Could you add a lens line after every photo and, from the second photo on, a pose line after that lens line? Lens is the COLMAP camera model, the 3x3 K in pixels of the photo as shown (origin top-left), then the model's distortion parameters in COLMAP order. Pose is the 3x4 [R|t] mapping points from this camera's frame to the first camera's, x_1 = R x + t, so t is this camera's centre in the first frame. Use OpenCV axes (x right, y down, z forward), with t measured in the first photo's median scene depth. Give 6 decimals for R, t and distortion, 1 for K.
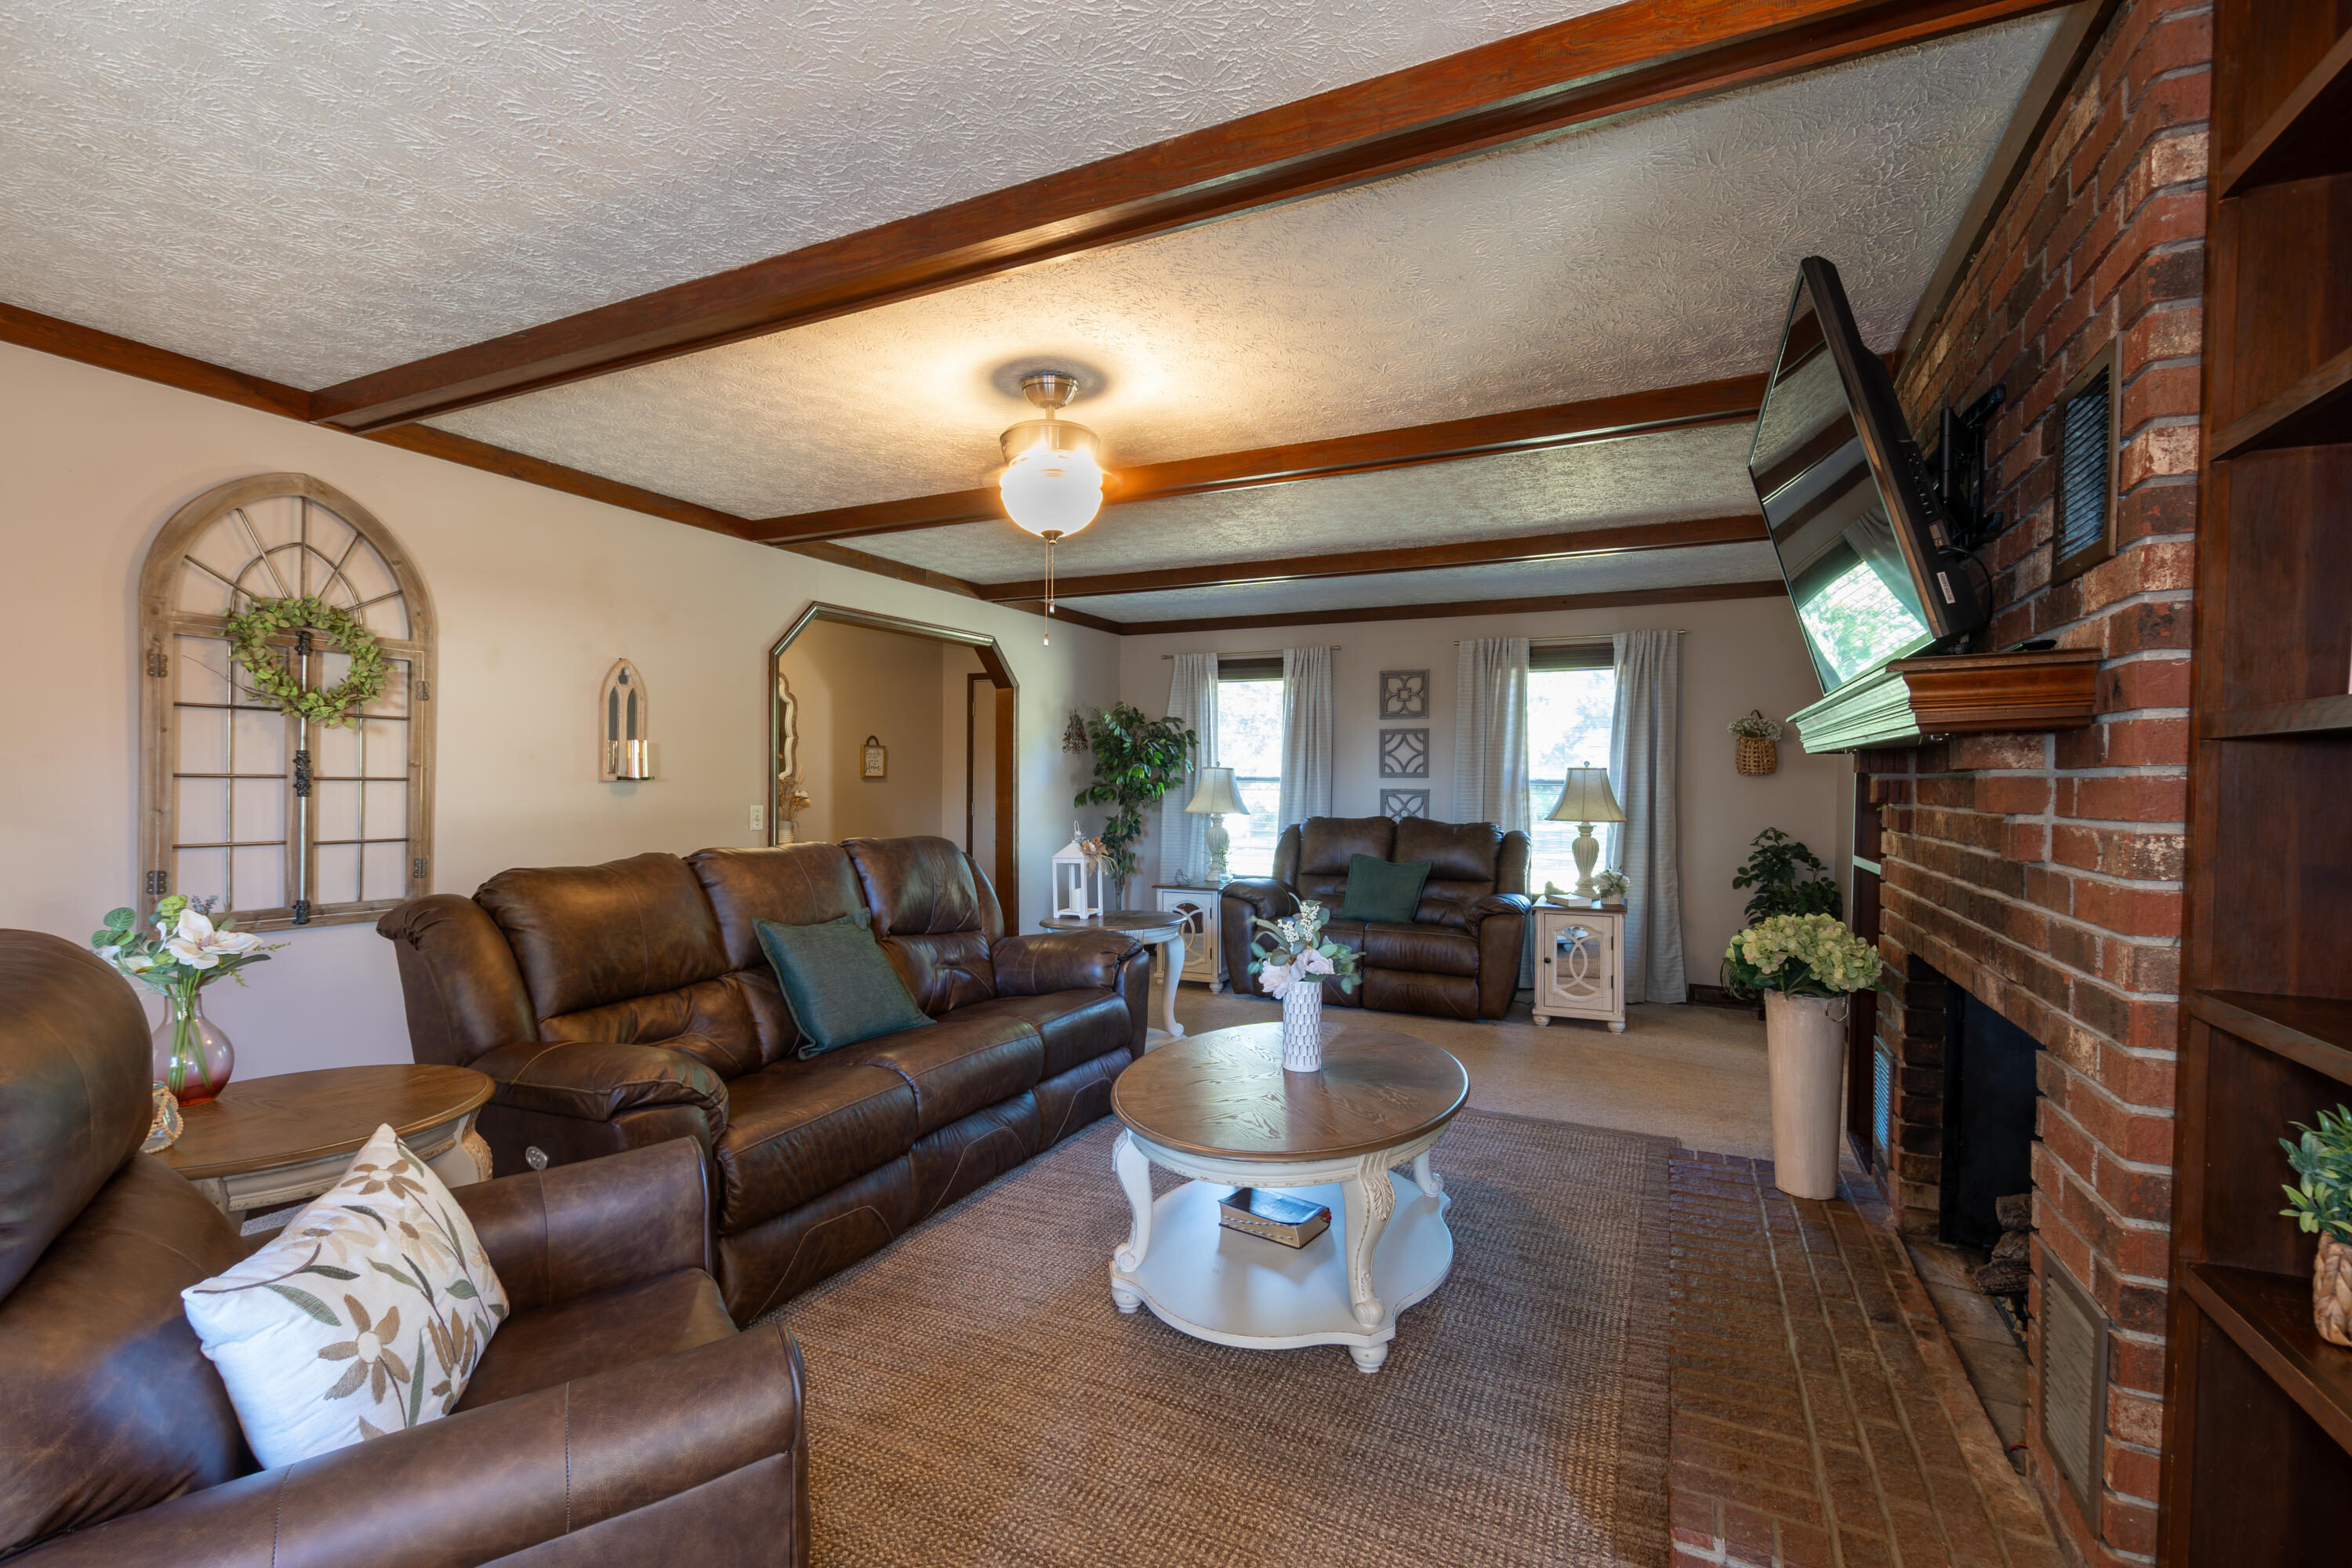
lens RADIAL K [[1044.7, 0, 1168.1], [0, 1044.7, 799.1], [0, 0, 1]] dist [0.020607, -0.007698]
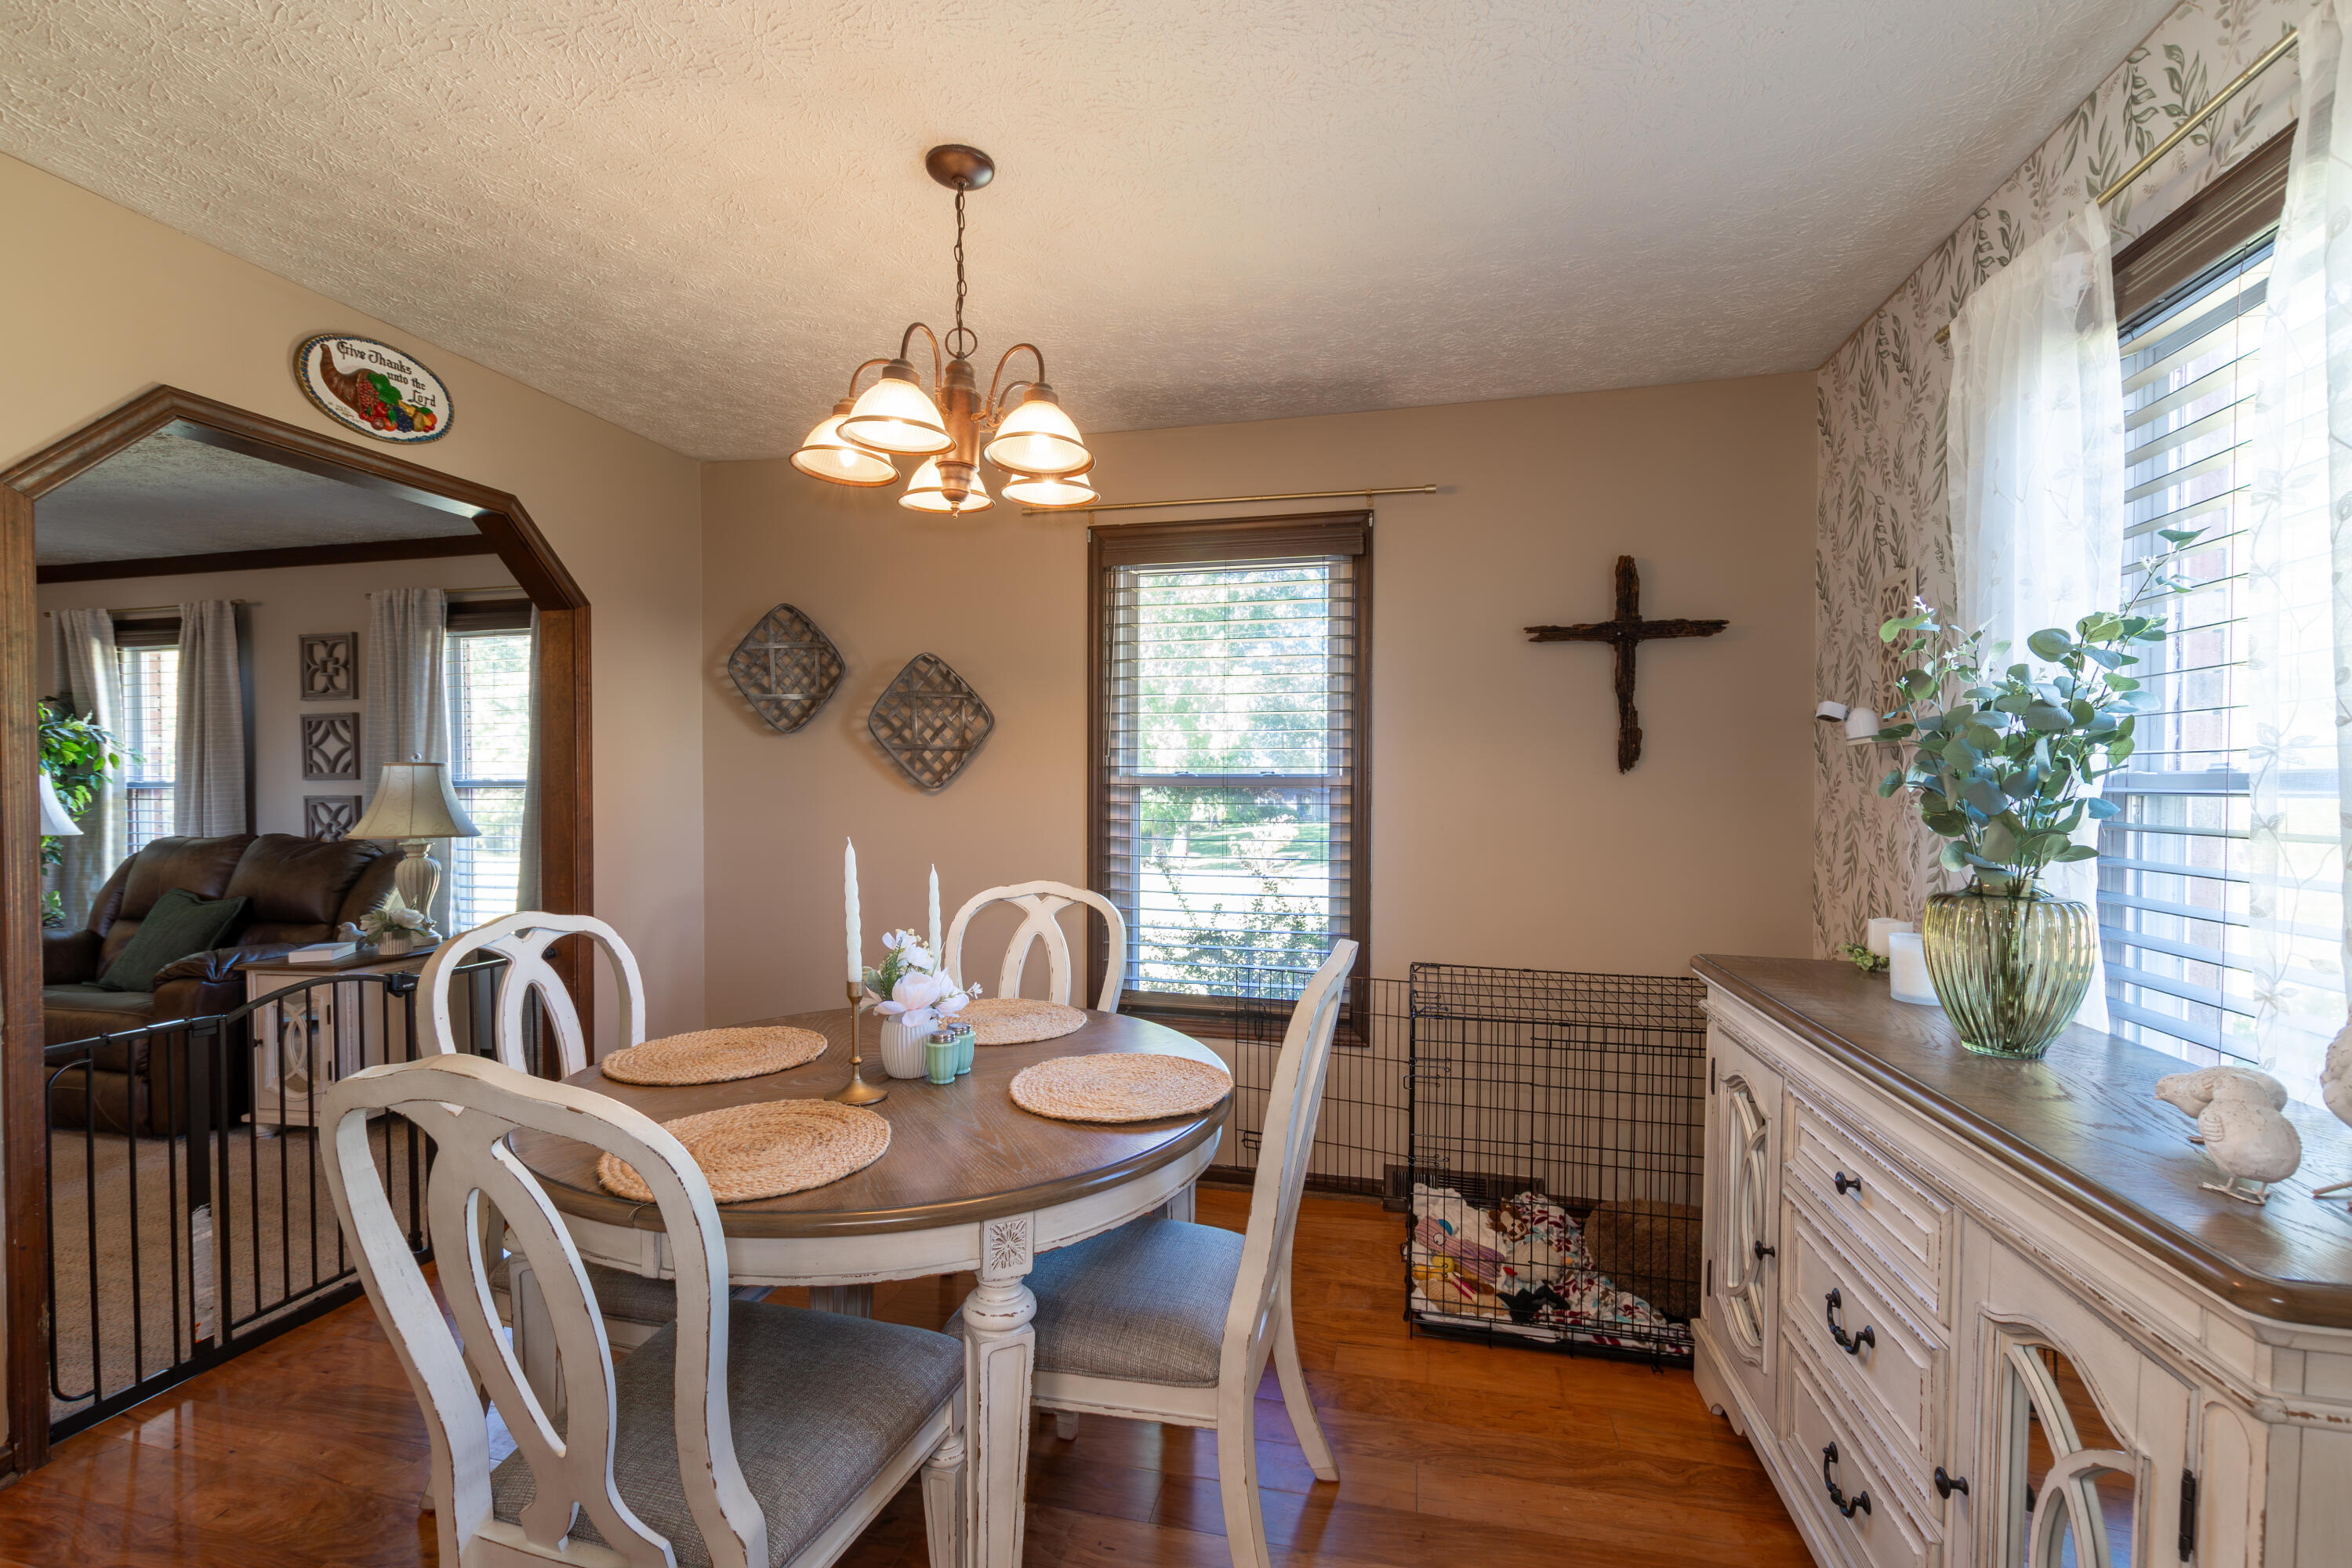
lens RADIAL K [[1044.7, 0, 1168.1], [0, 1044.7, 799.1], [0, 0, 1]] dist [0.020607, -0.007698]
pose [[0.969895, -0.013139, 0.243169, 0.616614], [0.015559, 0.999847, -0.008034, 0.008227], [-0.243026, 0.011575, 0.969951, 0.139131]]
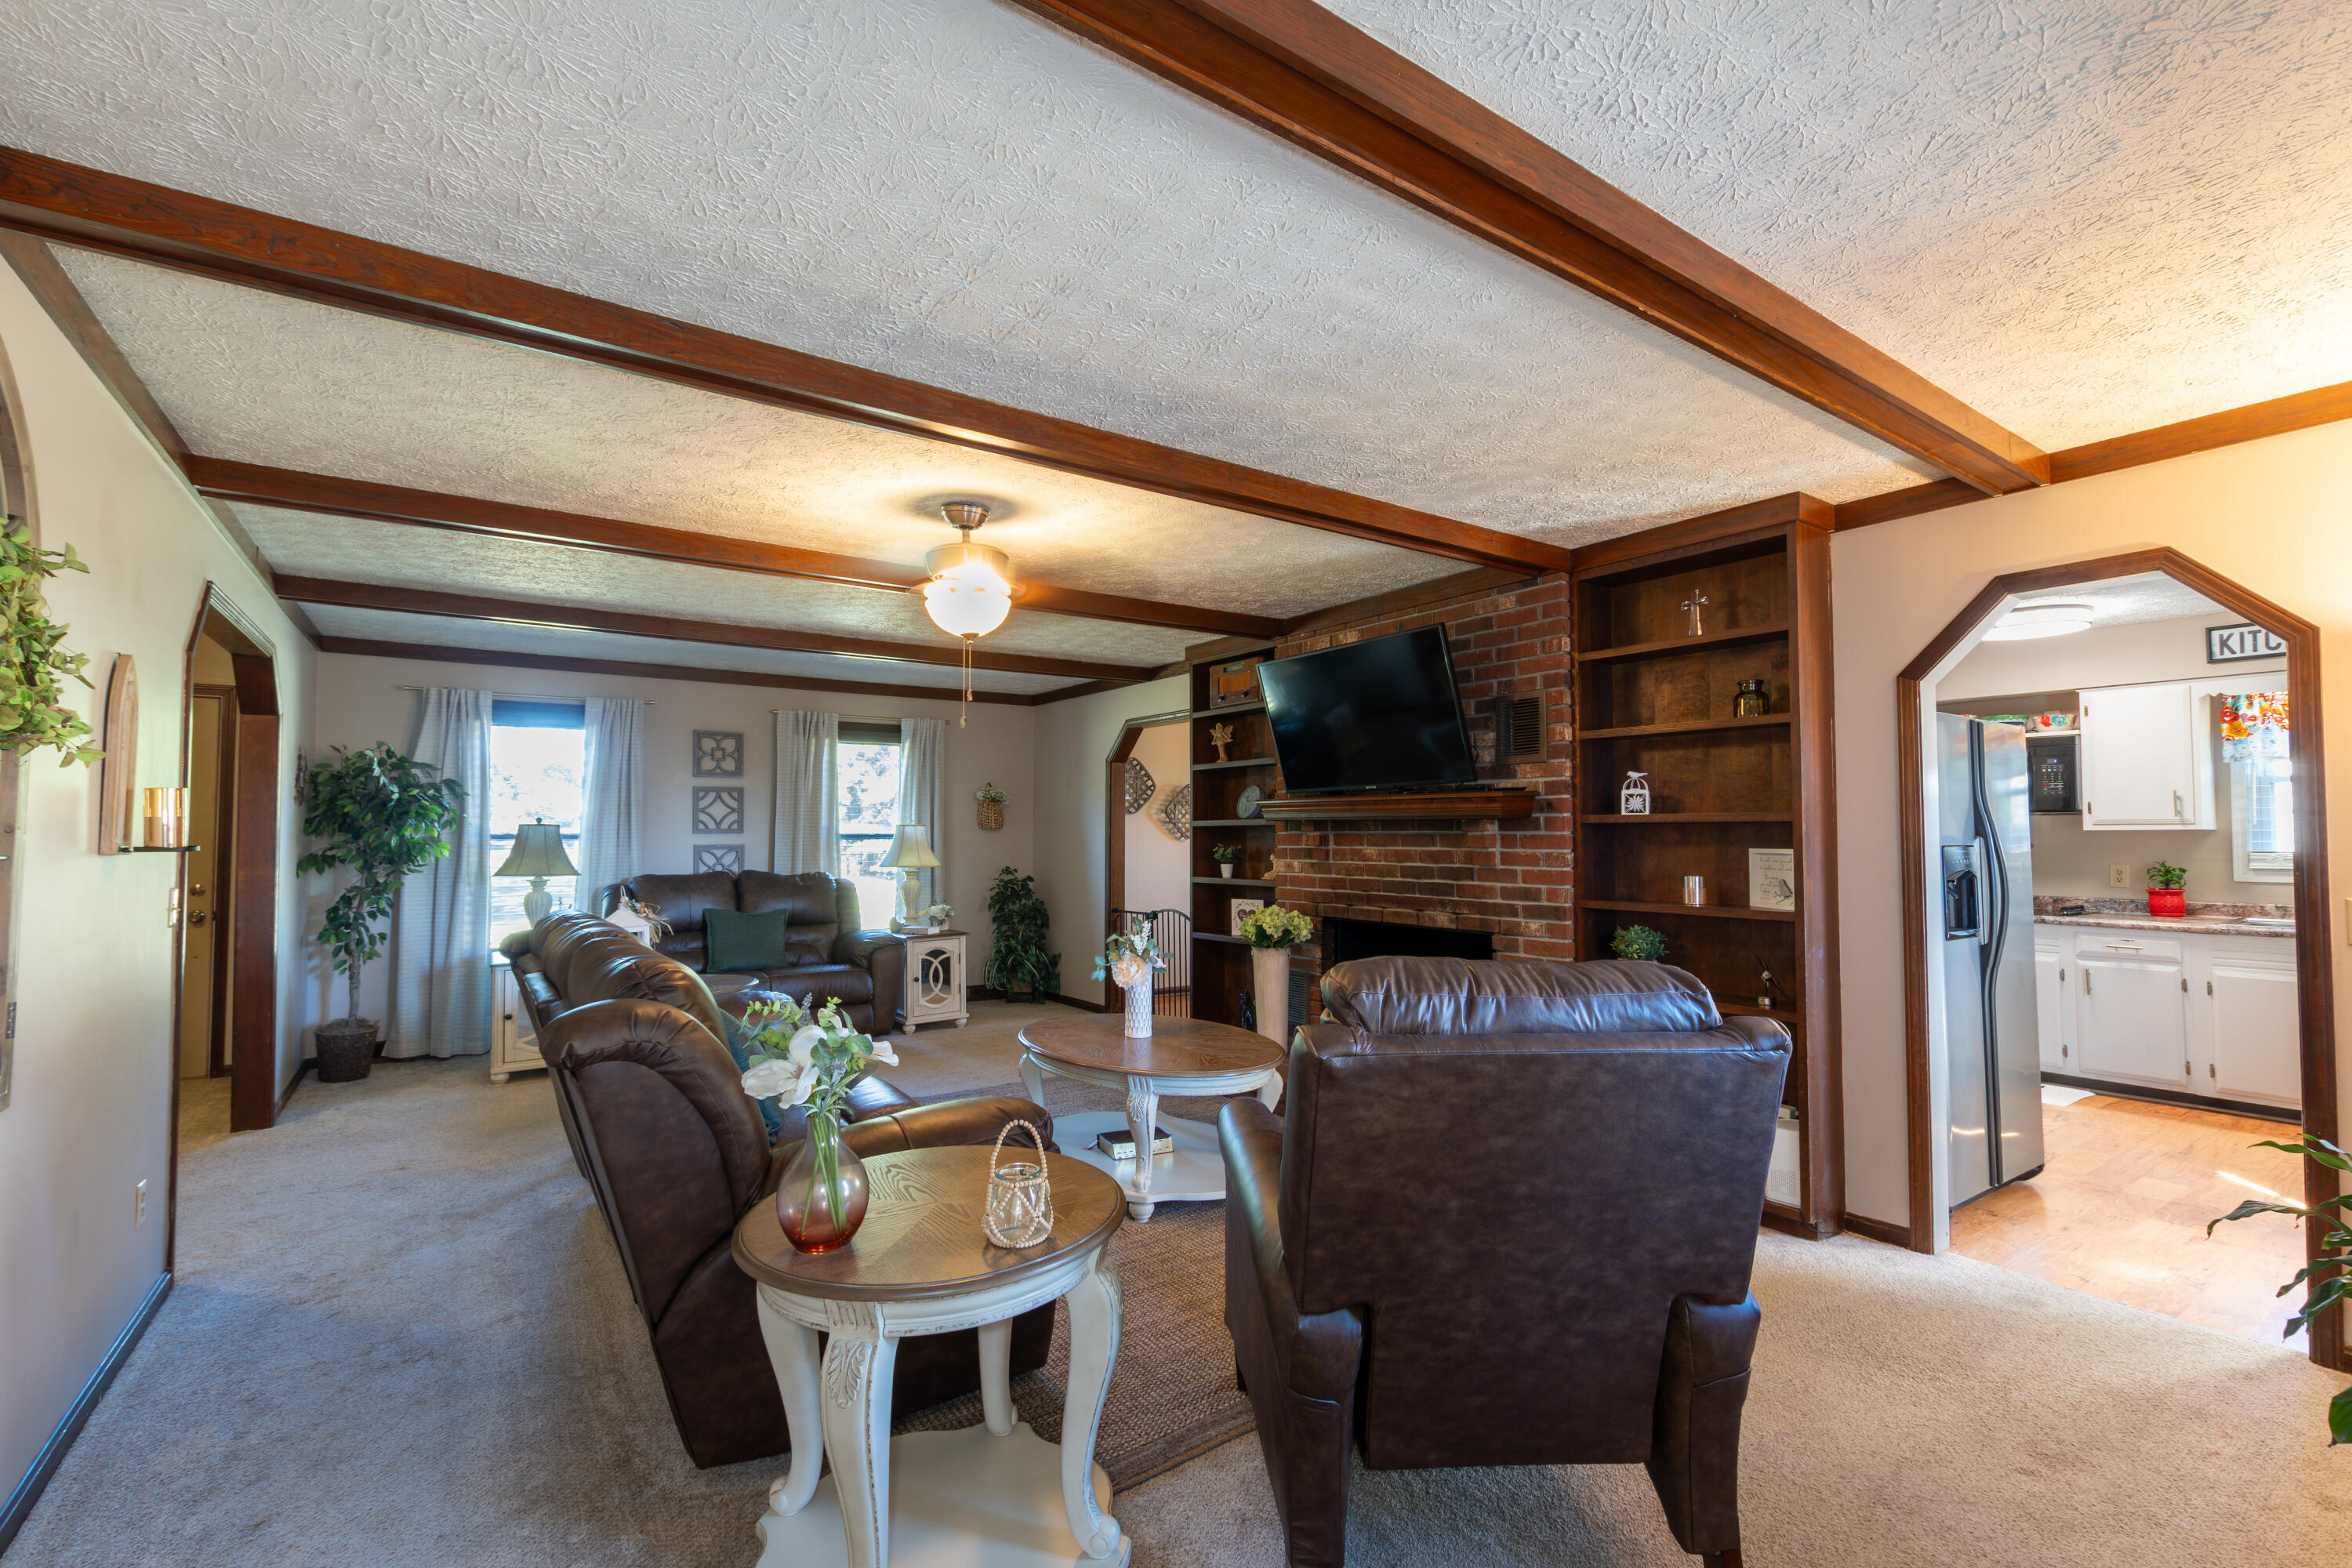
lens RADIAL K [[1044.7, 0, 1168.1], [0, 1044.7, 799.1], [0, 0, 1]] dist [0.020607, -0.007698]
pose [[0.477778, 0.018523, 0.878285, -0.479636], [0.022236, 0.999202, -0.033170, -0.010326], [-0.878199, 0.035377, 0.476985, 0.108114]]
